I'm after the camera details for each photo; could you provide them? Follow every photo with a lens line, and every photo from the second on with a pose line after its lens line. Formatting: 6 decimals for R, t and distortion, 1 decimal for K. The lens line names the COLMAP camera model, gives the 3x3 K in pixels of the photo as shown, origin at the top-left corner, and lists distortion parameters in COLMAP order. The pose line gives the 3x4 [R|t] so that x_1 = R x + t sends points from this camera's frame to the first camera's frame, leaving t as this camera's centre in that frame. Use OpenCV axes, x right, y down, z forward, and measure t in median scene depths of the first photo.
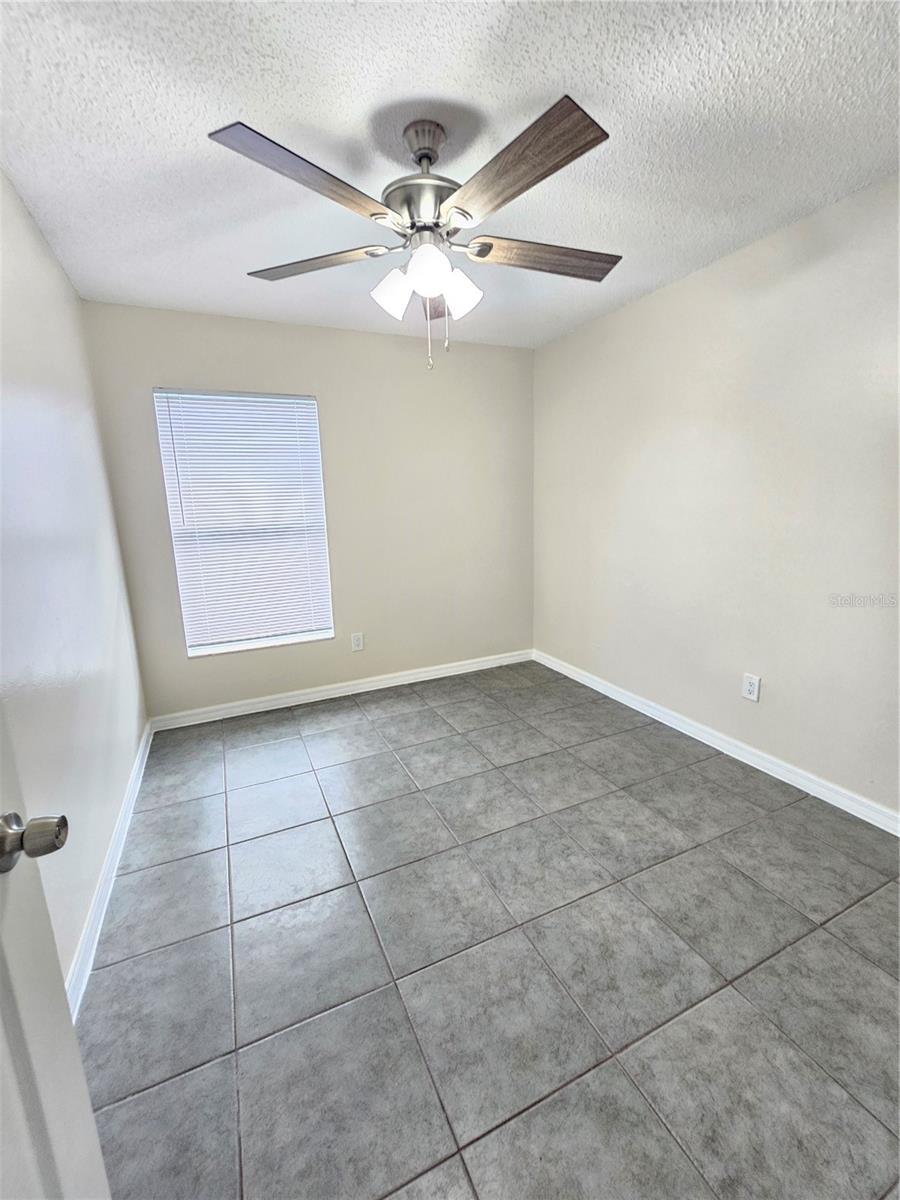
lens RADIAL K [[489.6, 0, 447.7], [0, 489.6, 595.1], [0, 0, 1]] dist [-0.001913, -0.000800]
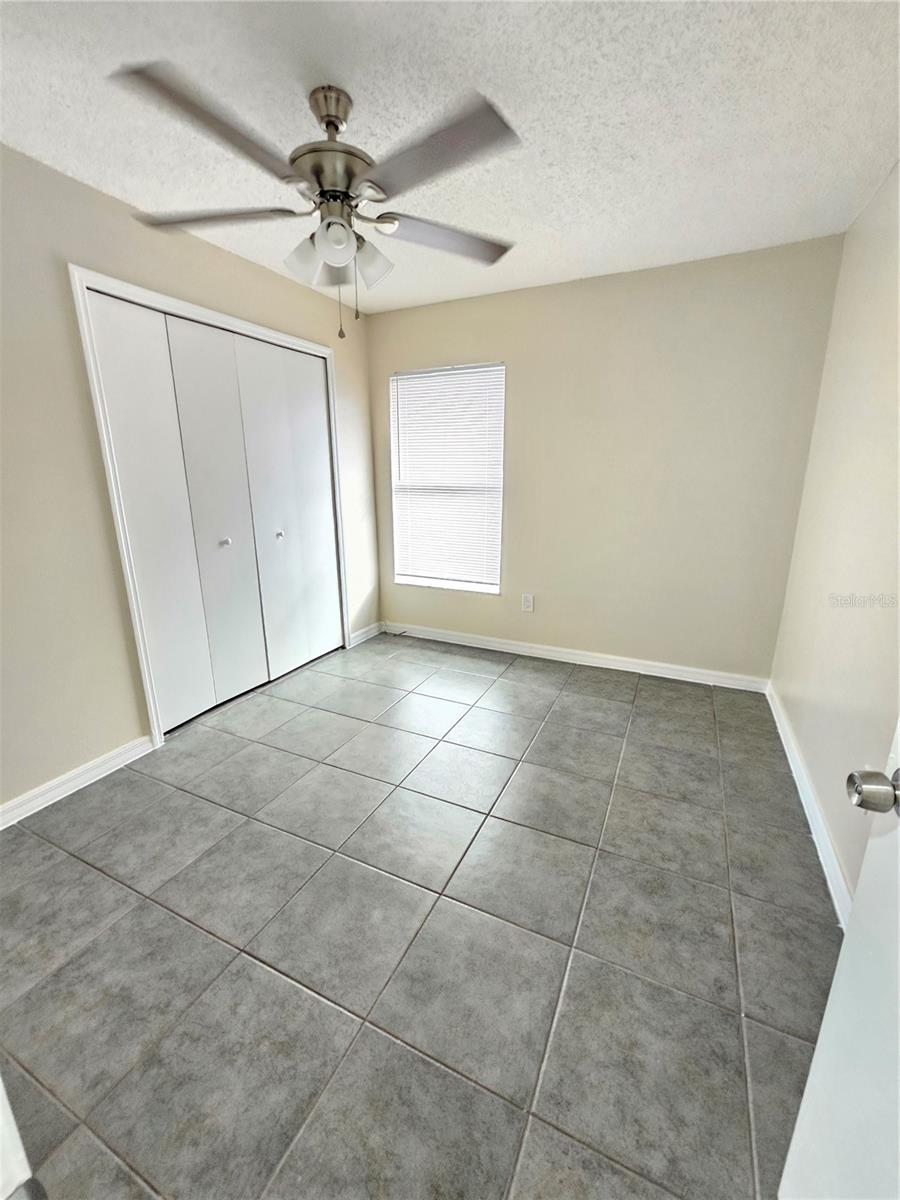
lens RADIAL K [[482.4, 0, 450.5], [0, 482.4, 608.0], [0, 0, 1]] dist [-0.000117, -0.000088]
pose [[0.626822, 0.235762, -0.742638, 0.497517], [-0.162188, 0.971725, 0.171595, -0.049545], [0.762095, 0.012888, 0.647336, 0.233918]]
